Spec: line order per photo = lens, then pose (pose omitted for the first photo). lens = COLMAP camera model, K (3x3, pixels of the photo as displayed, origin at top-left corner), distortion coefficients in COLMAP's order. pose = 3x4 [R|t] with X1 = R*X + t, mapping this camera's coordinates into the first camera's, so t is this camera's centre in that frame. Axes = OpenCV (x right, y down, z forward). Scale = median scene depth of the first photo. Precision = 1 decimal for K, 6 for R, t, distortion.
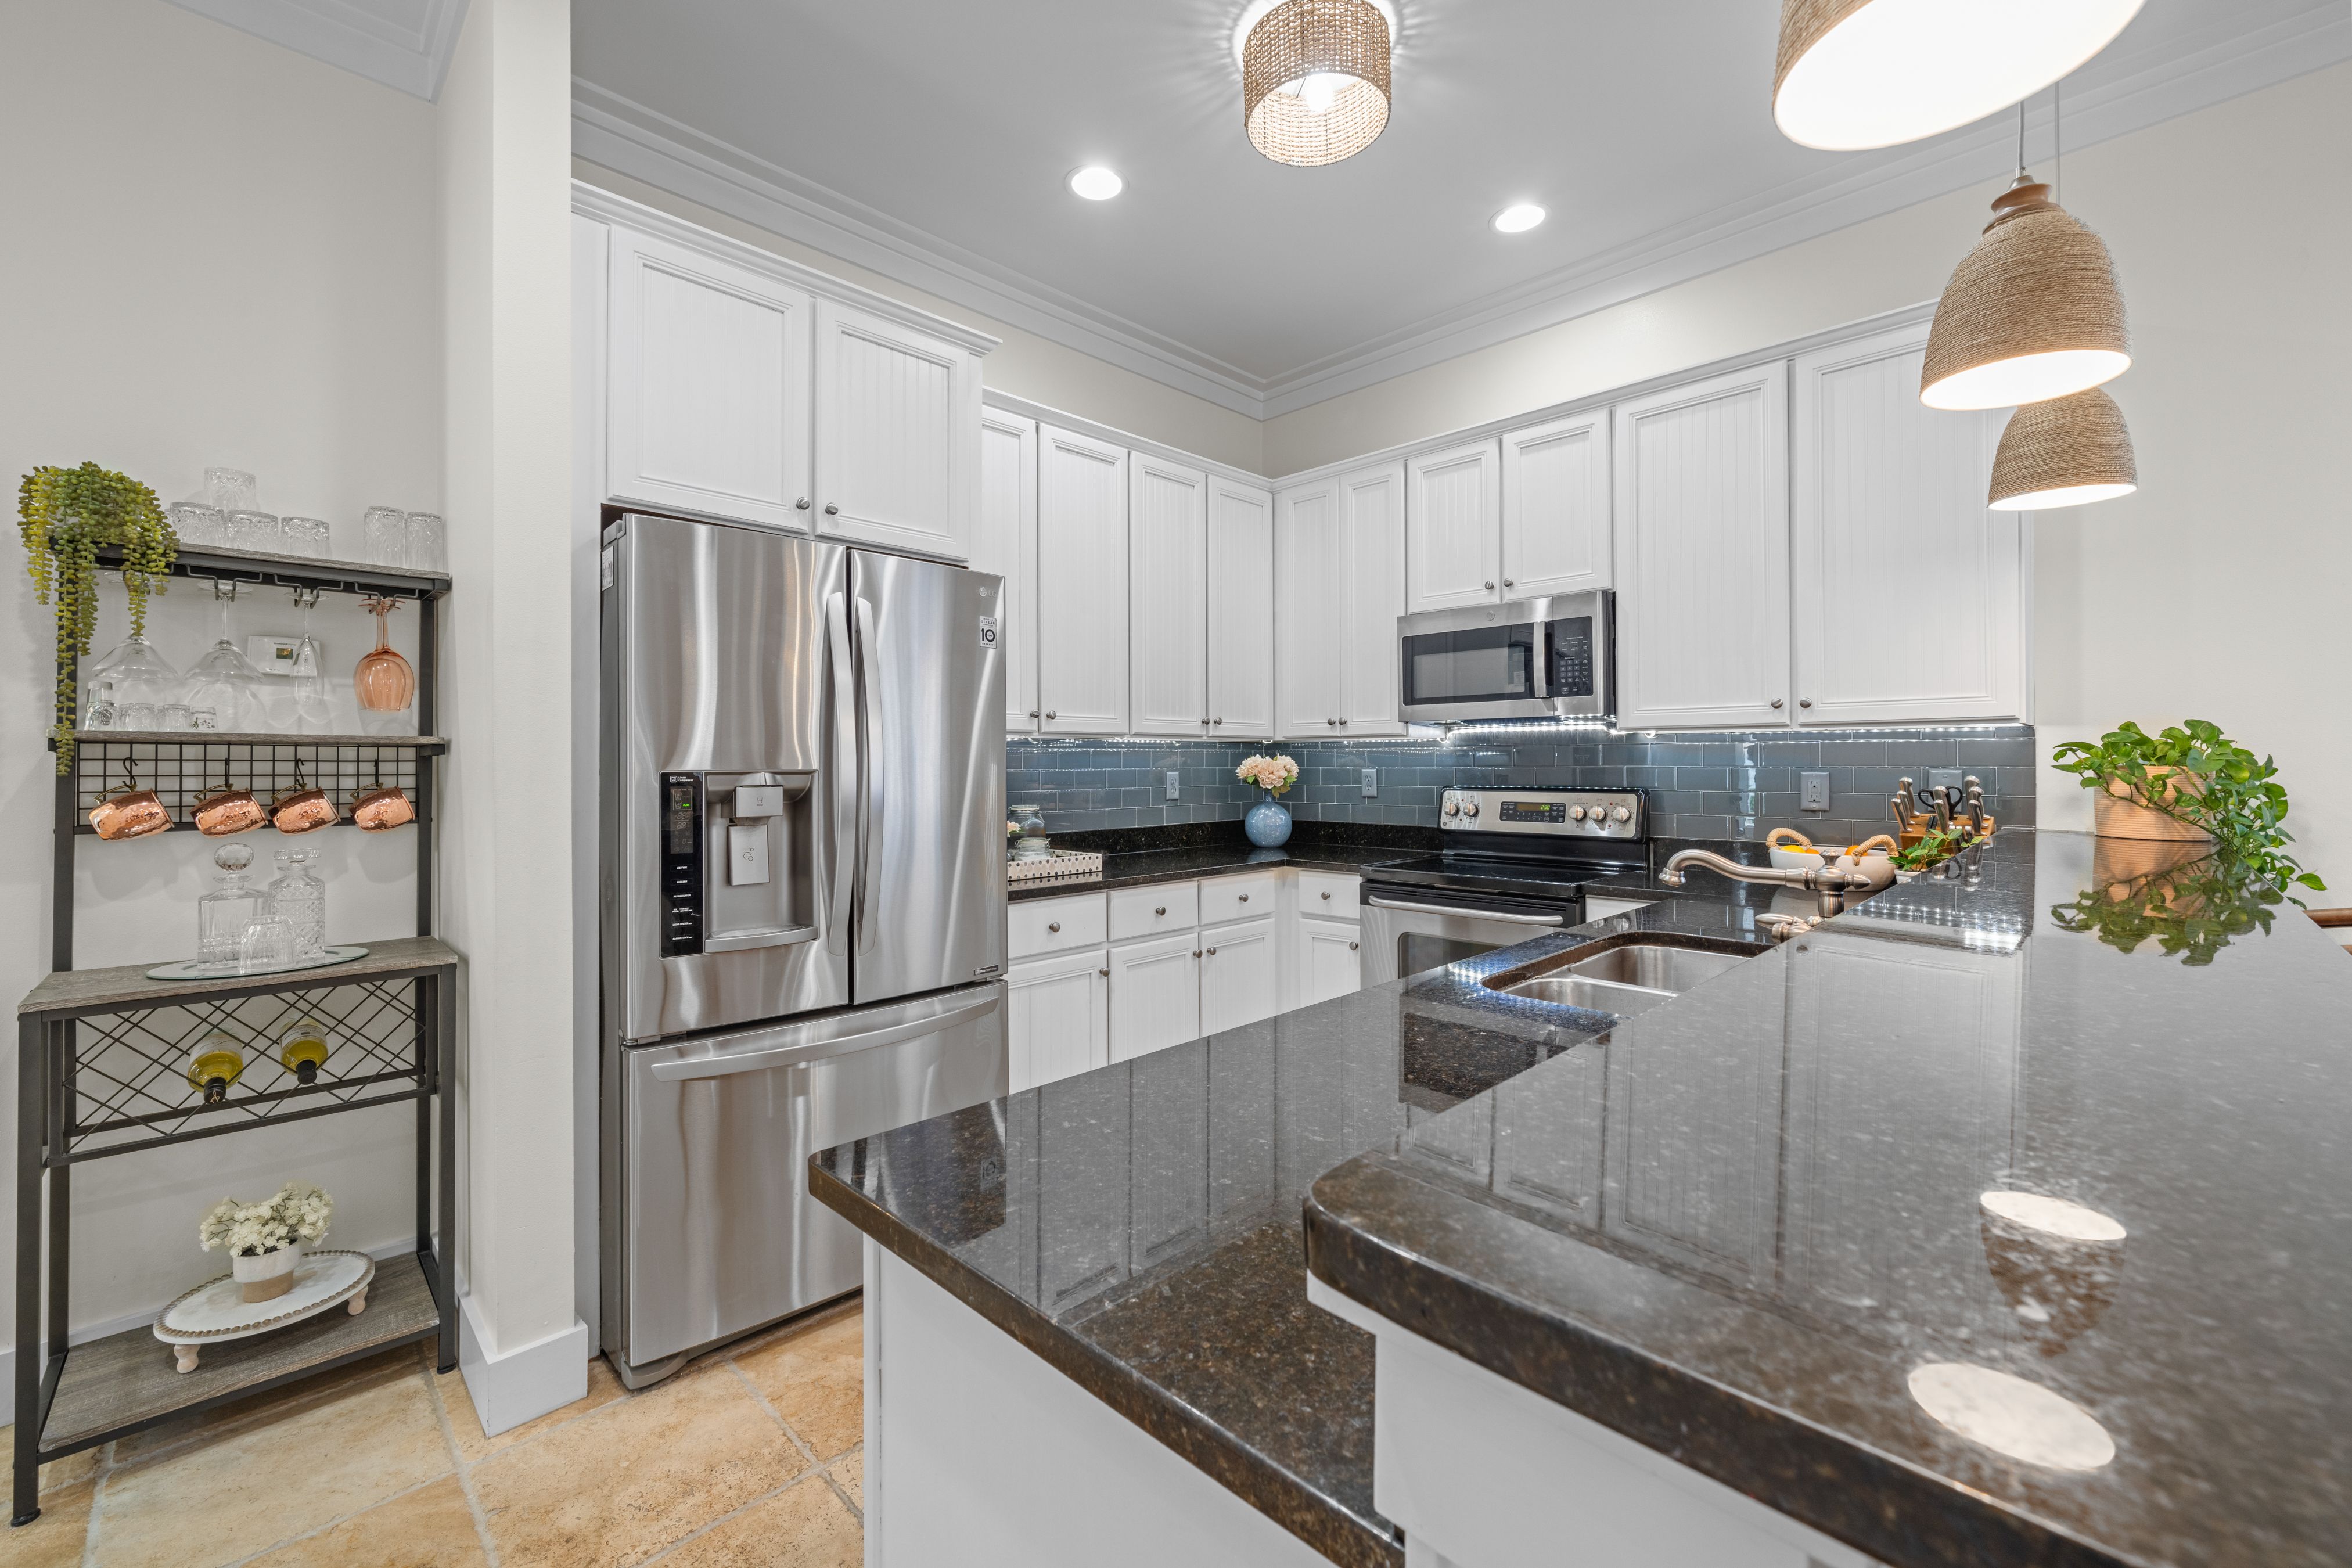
lens RADIAL K [[957.2, 0, 1176.8], [0, 957.2, 761.0], [0, 0, 1]] dist [0.000049, -0.000086]
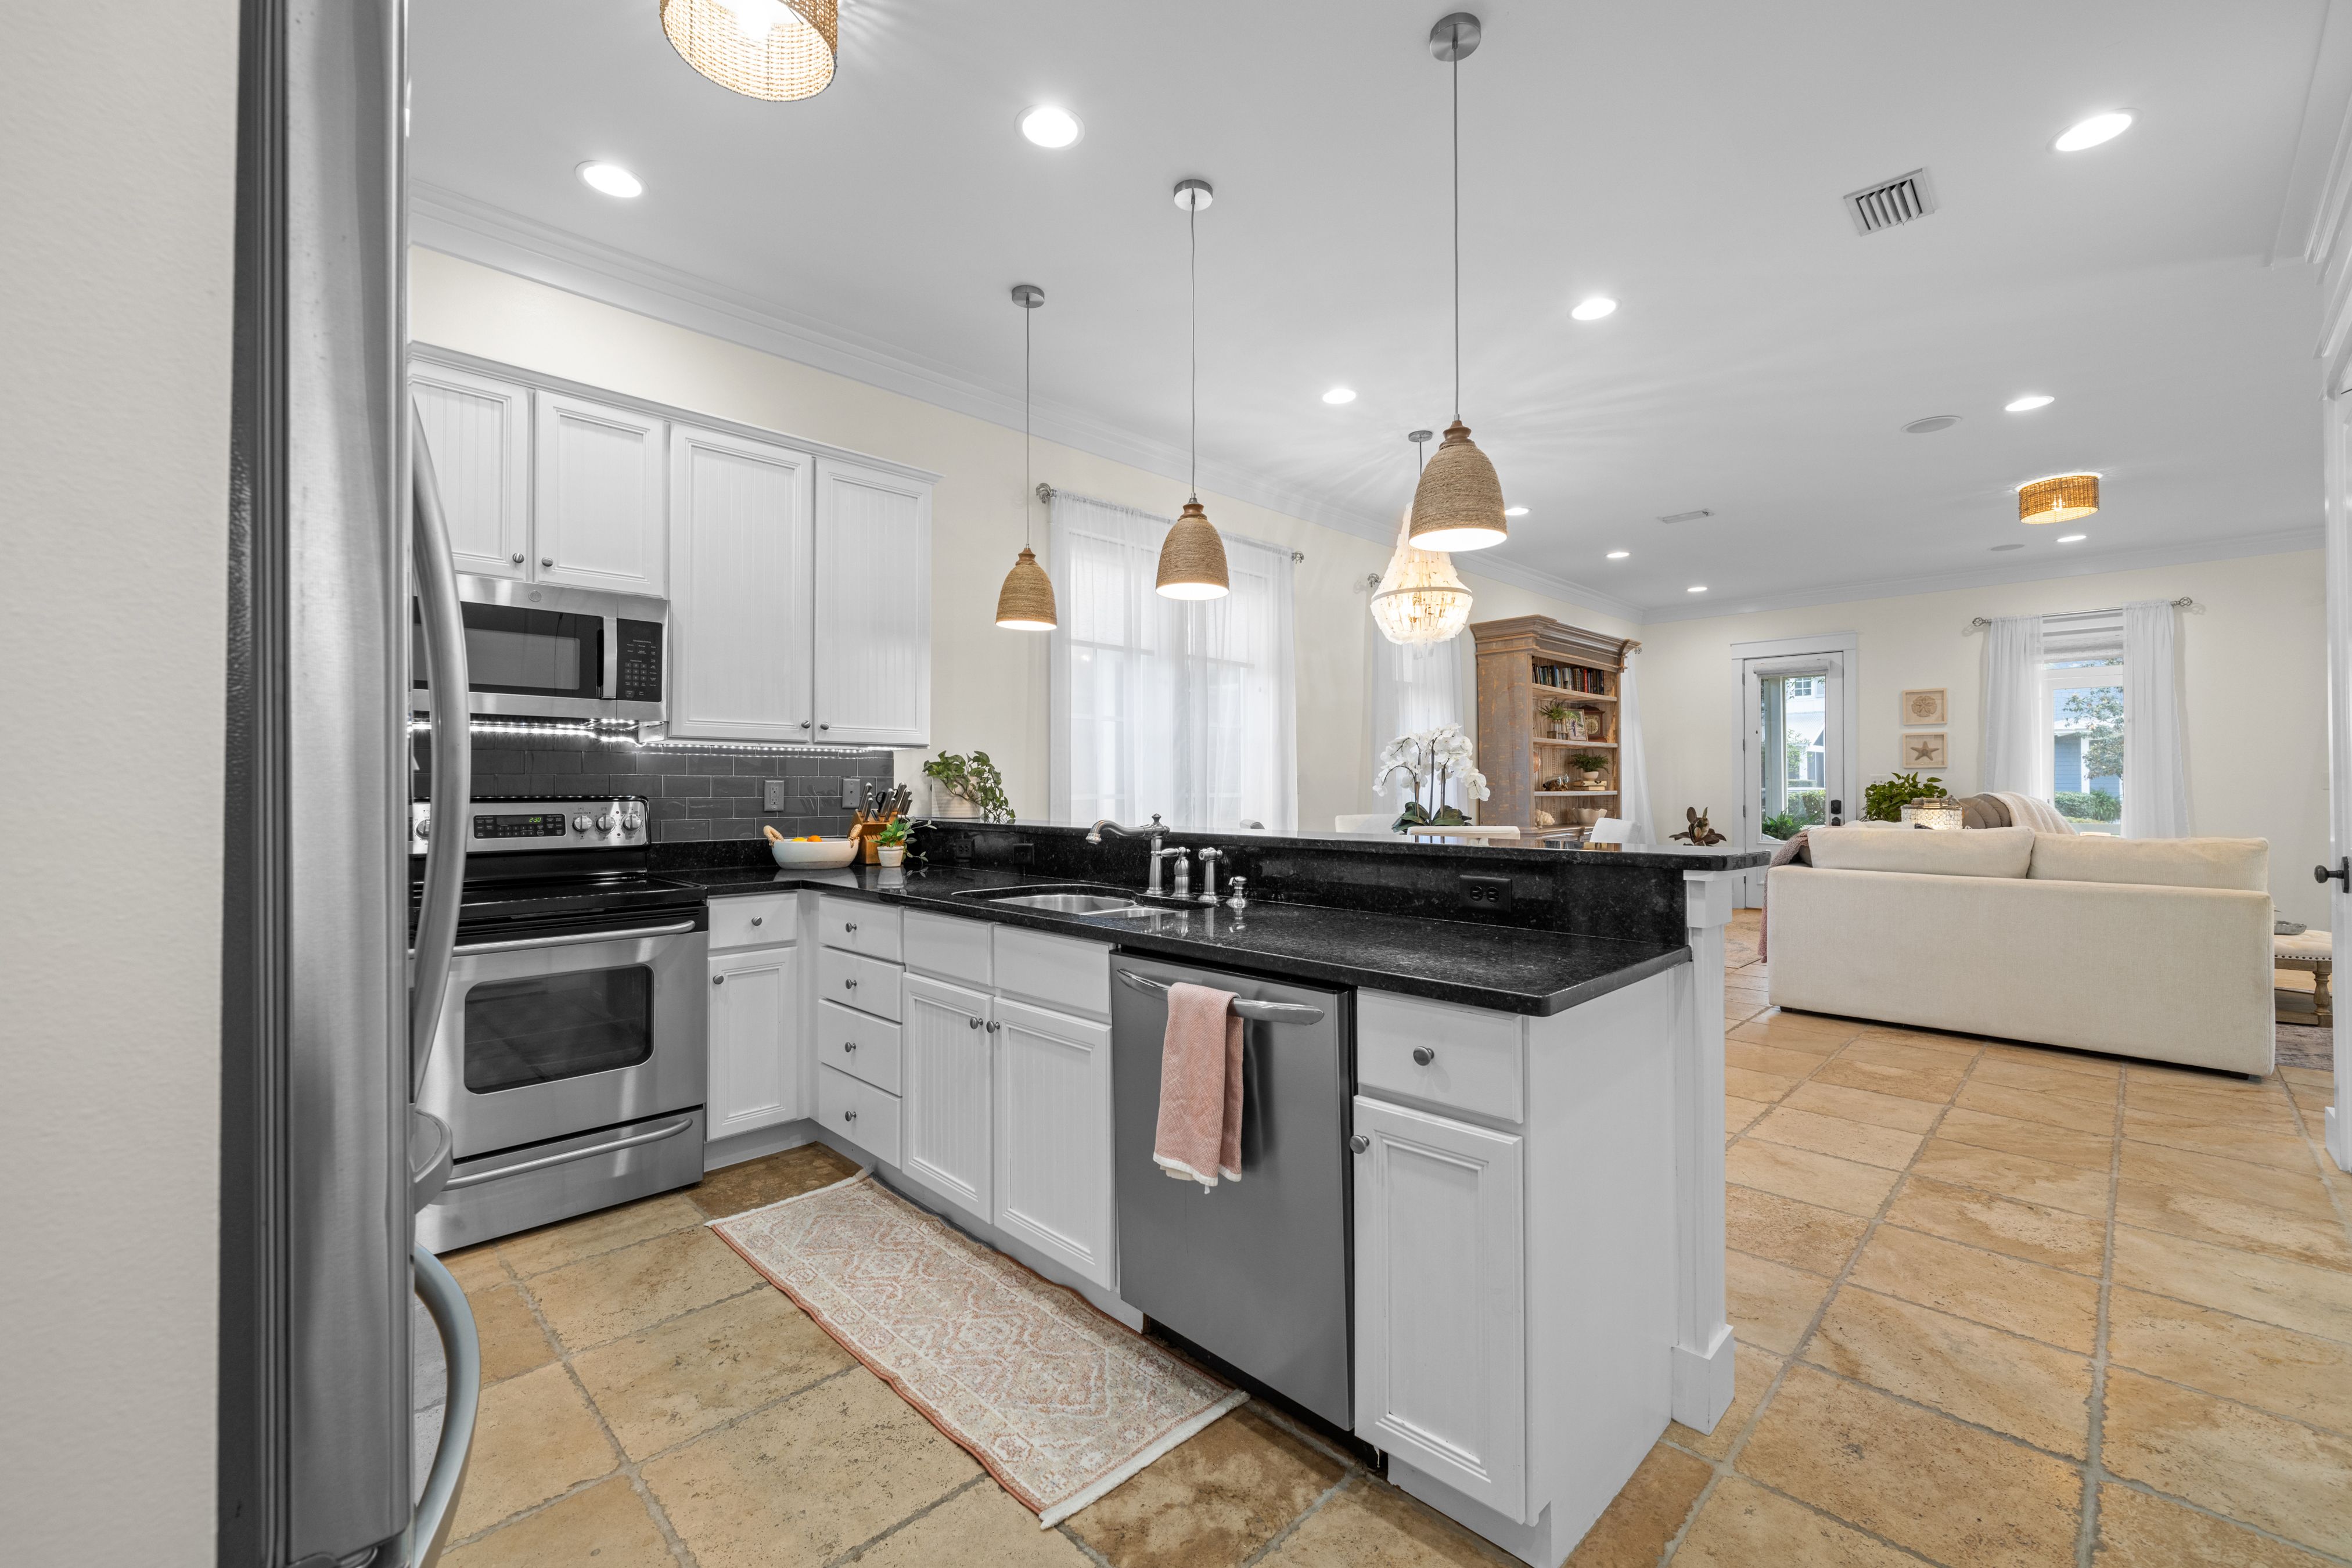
lens RADIAL K [[959.4, 0, 1169.3], [0, 959.4, 774.1], [0, 0, 1]] dist [-0.000779, -0.000025]
pose [[0.009069, 0.017652, 0.999803, -0.763466], [-0.002070, 0.999842, -0.017634, 0.031689], [-0.999957, -0.001910, 0.009104, 0.621482]]
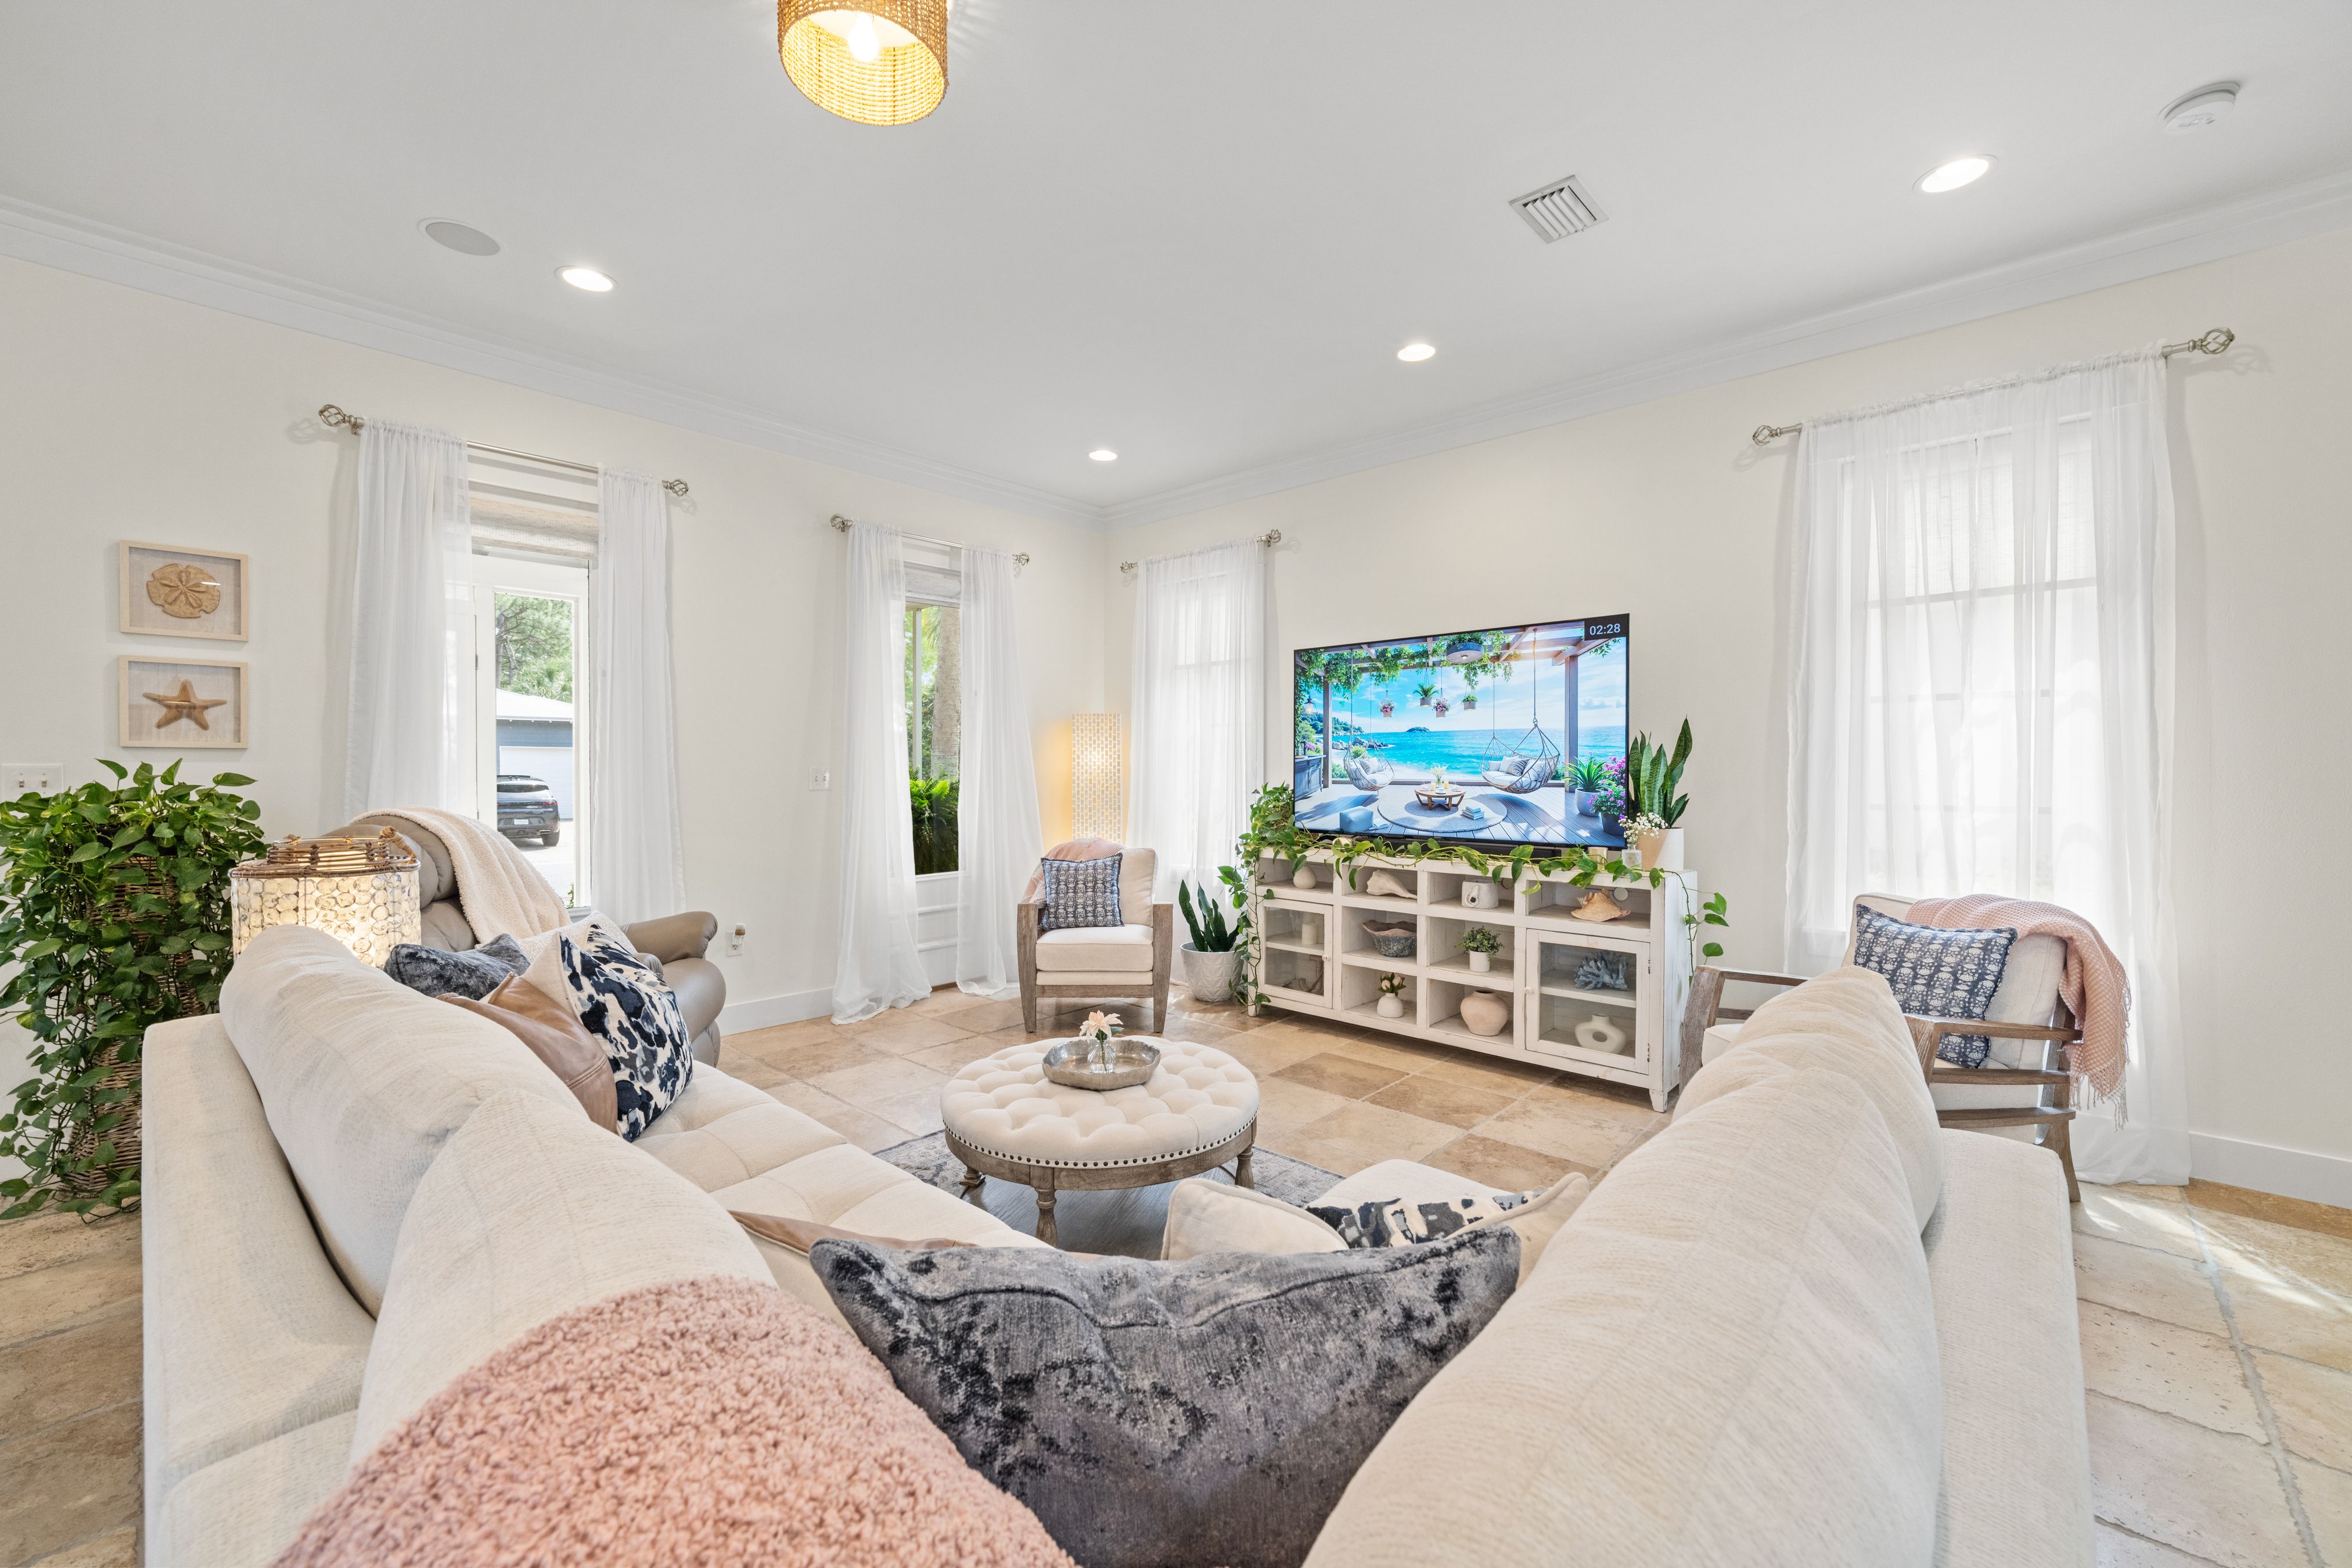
lens RADIAL K [[935.3, 0, 1171.7], [0, 935.3, 774.6], [0, 0, 1]] dist [-0.000695, -0.000010]
pose [[-0.999112, 0.004077, -0.041944, 1.529767], [0.004001, 0.999990, 0.001904, -0.020162], [0.041952, 0.001734, -0.999118, -0.783481]]
